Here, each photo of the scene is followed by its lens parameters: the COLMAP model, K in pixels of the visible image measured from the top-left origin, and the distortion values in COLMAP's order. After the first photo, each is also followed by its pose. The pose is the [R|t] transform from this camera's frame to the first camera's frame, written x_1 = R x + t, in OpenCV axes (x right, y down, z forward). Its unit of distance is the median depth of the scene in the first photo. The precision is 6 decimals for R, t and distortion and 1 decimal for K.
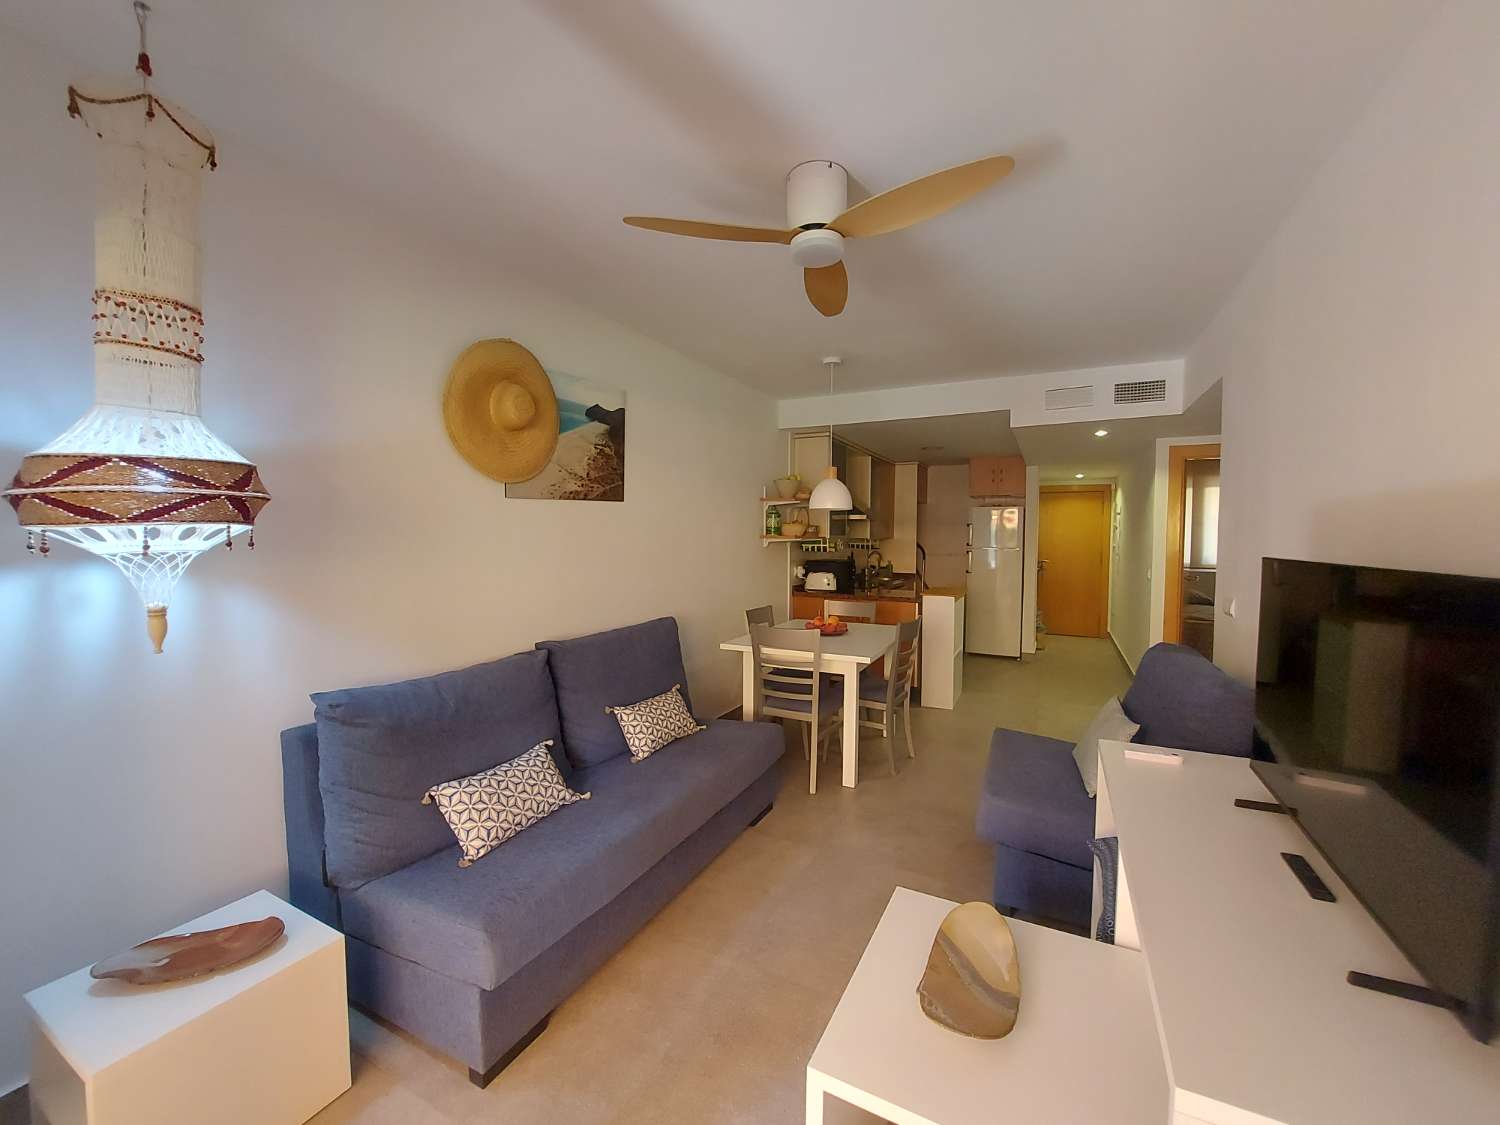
lens RADIAL K [[597.9, 0, 742.1], [0, 597.9, 556.9], [0, 0, 1]] dist [-0.020507, -0.000433]
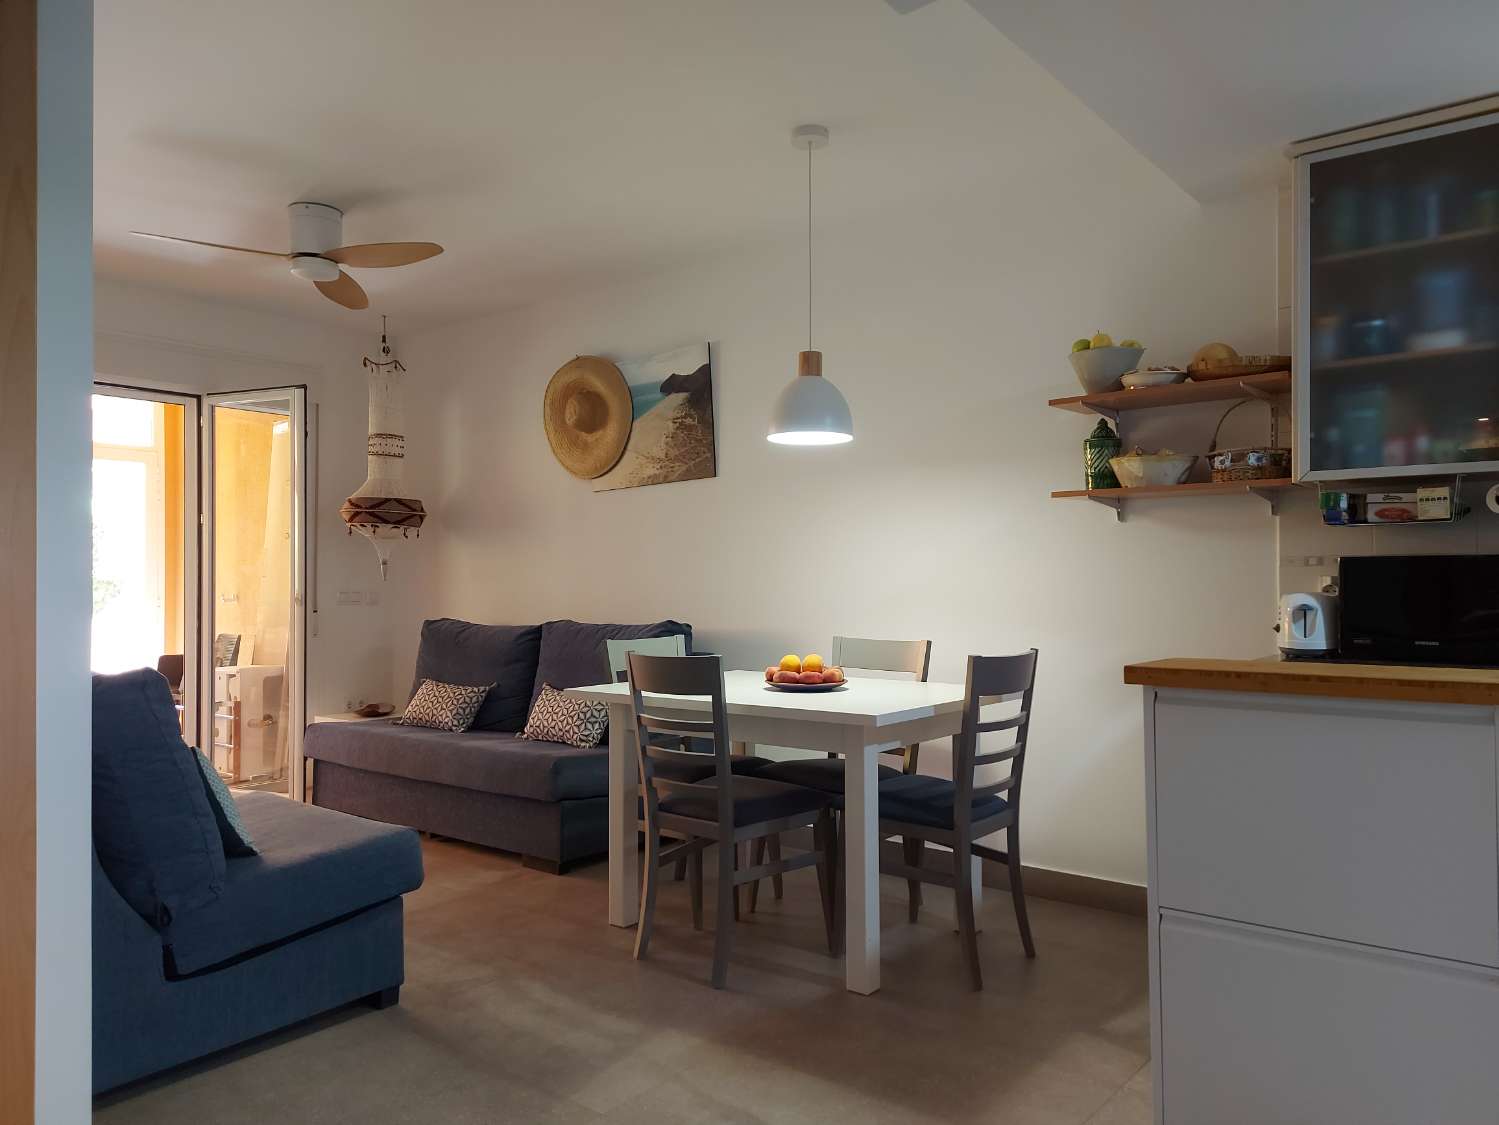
lens RADIAL K [[1062.3, 0, 755.4], [0, 1062.3, 567.7], [0, 0, 1]] dist [0.051431, -0.022993]
pose [[-0.202297, -0.009086, -0.979282, 1.319363], [-0.024310, 0.999695, -0.004254, 0.039419], [0.979023, 0.022945, -0.202456, 1.478300]]
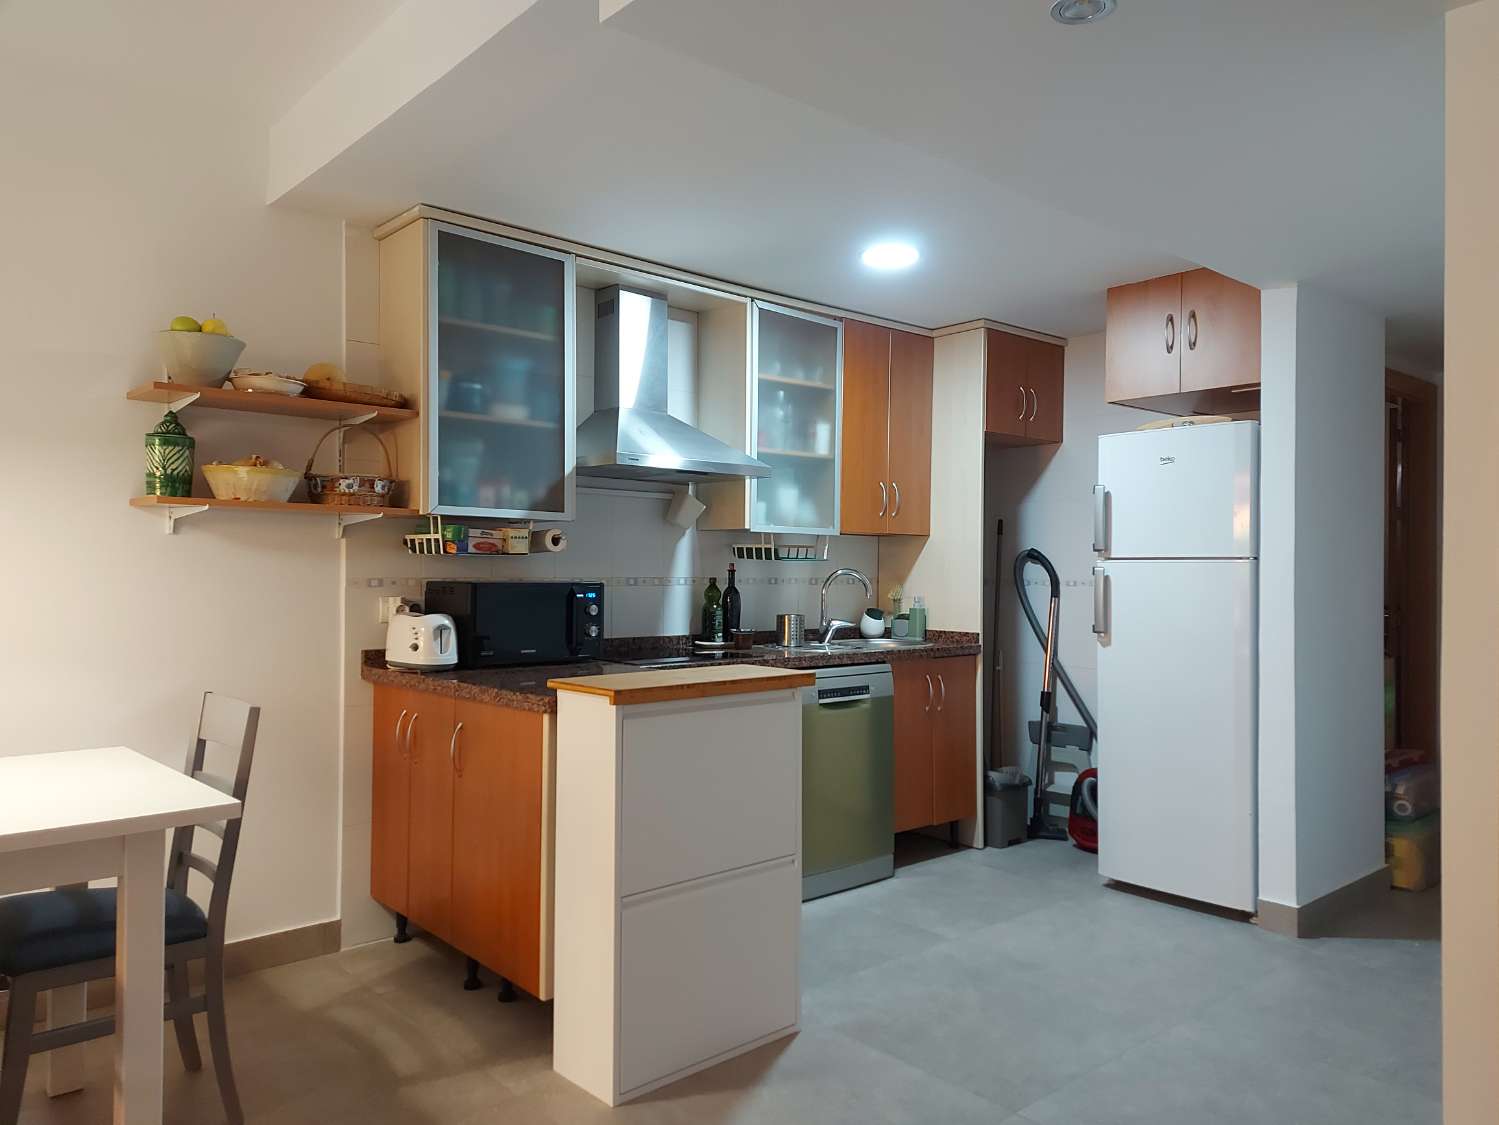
lens RADIAL K [[1062.3, 0, 742.8], [0, 1062.3, 584.0], [0, 0, 1]] dist [0.051431, -0.022993]
pose [[0.936056, 0.005965, -0.351800, 0.945662], [-0.014893, 0.999632, -0.022678, 0.035813], [0.351535, 0.026467, 0.935800, 0.883250]]
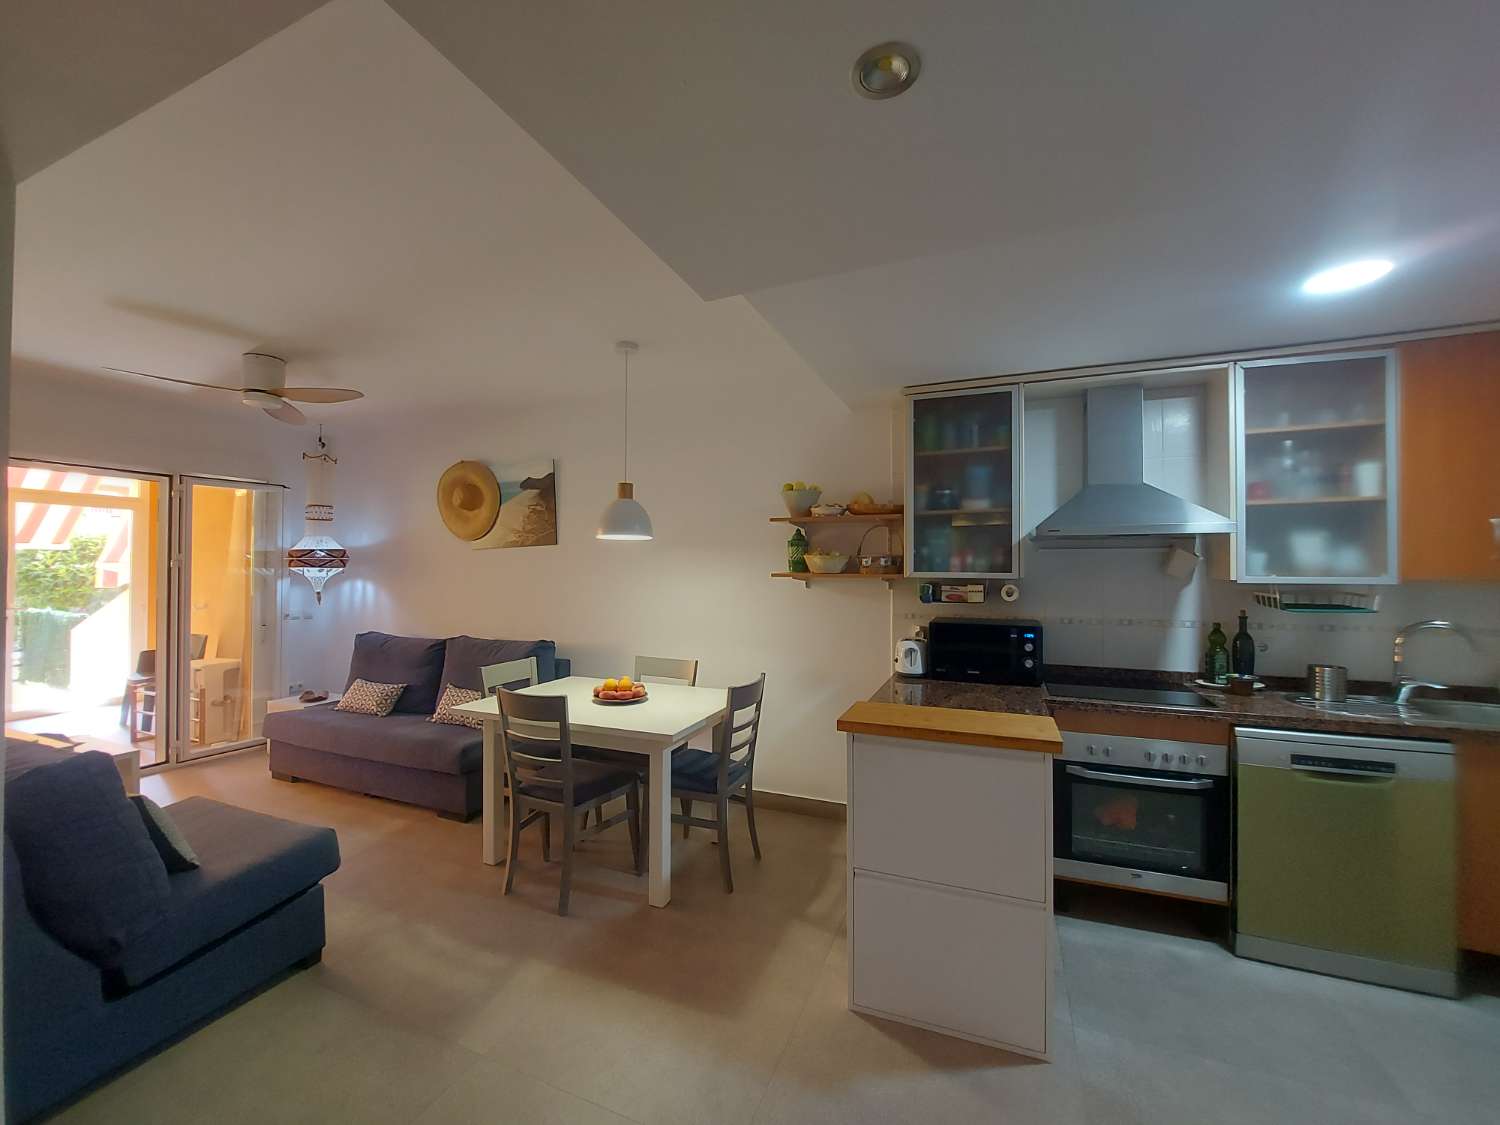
lens RADIAL K [[597.9, 0, 742.1], [0, 597.9, 560.5], [0, 0, 1]] dist [-0.020507, -0.000433]
pose [[0.074566, -0.012916, -0.997132, 1.202575], [-0.031645, 0.999382, -0.015311, -0.056733], [0.996714, 0.032696, 0.074111, 1.426165]]
